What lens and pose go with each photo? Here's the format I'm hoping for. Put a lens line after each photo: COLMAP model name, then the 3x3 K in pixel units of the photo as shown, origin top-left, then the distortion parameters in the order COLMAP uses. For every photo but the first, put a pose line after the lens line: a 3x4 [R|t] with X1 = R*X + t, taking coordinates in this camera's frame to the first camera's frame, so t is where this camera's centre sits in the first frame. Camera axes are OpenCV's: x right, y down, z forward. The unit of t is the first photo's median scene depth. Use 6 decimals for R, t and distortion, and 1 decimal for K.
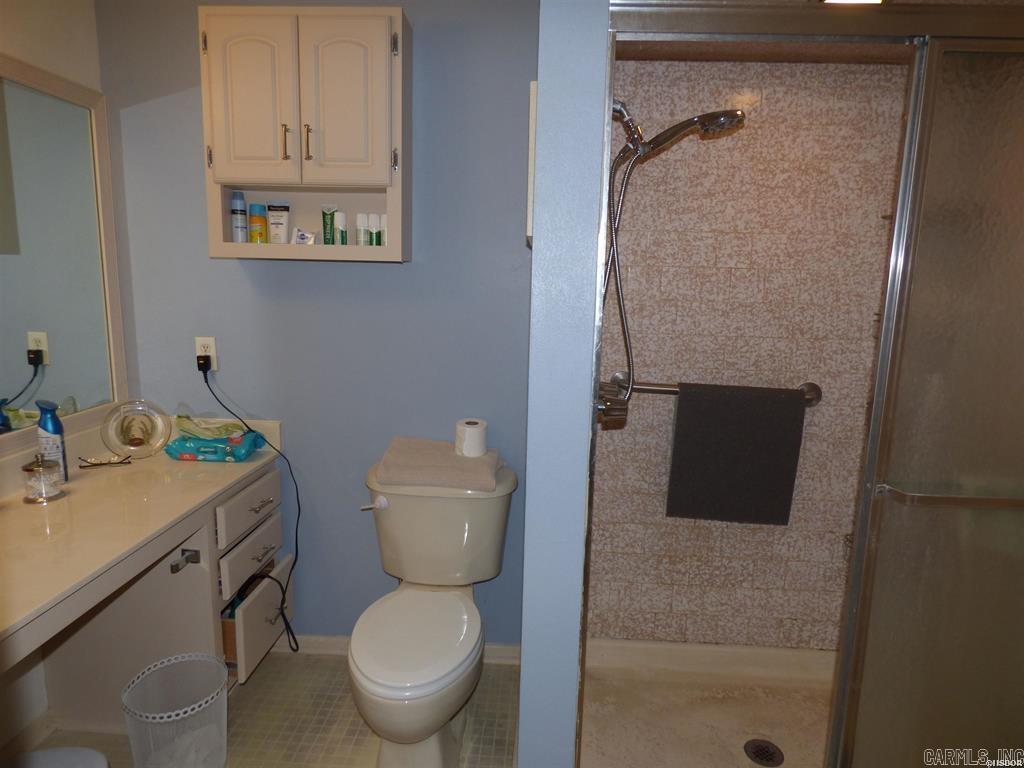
lens RADIAL K [[622.9, 0, 512.0], [0, 622.9, 384.0], [0, 0, 1]] dist [-0.014627, 0.000455]
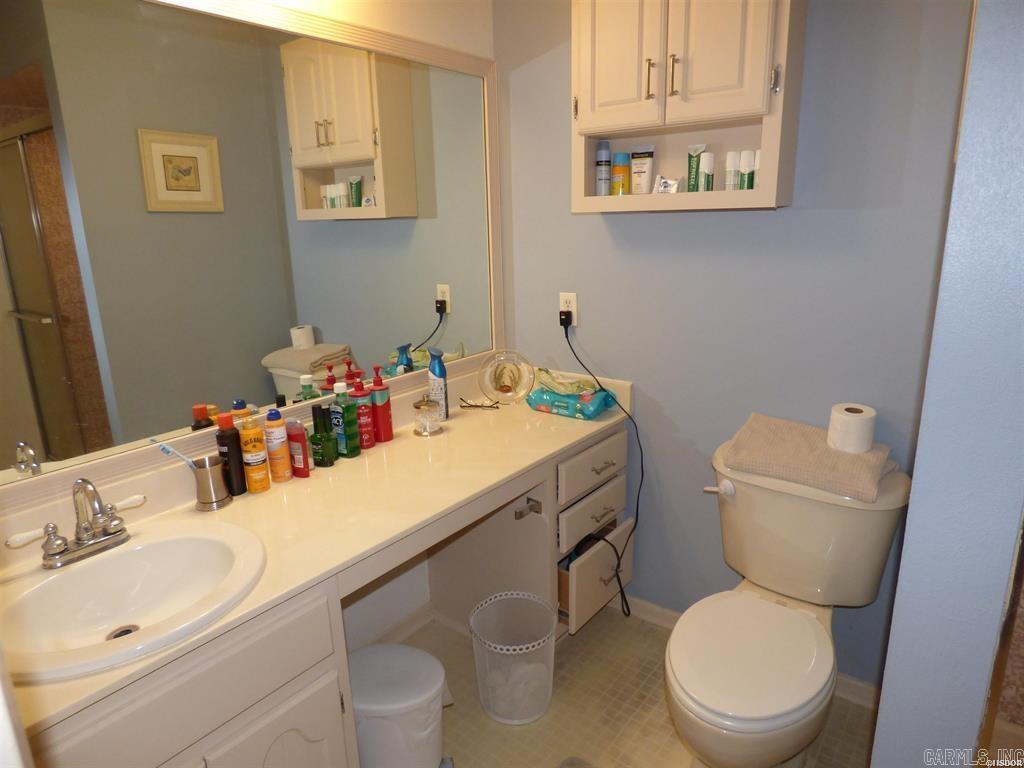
lens RADIAL K [[622.9, 0, 512.0], [0, 622.9, 384.0], [0, 0, 1]] dist [-0.014627, 0.000455]
pose [[0.819201, 0.102820, -0.564214, 0.021716], [-0.053711, 0.993228, 0.103016, -0.029565], [0.570986, -0.054086, 0.819176, 0.113789]]
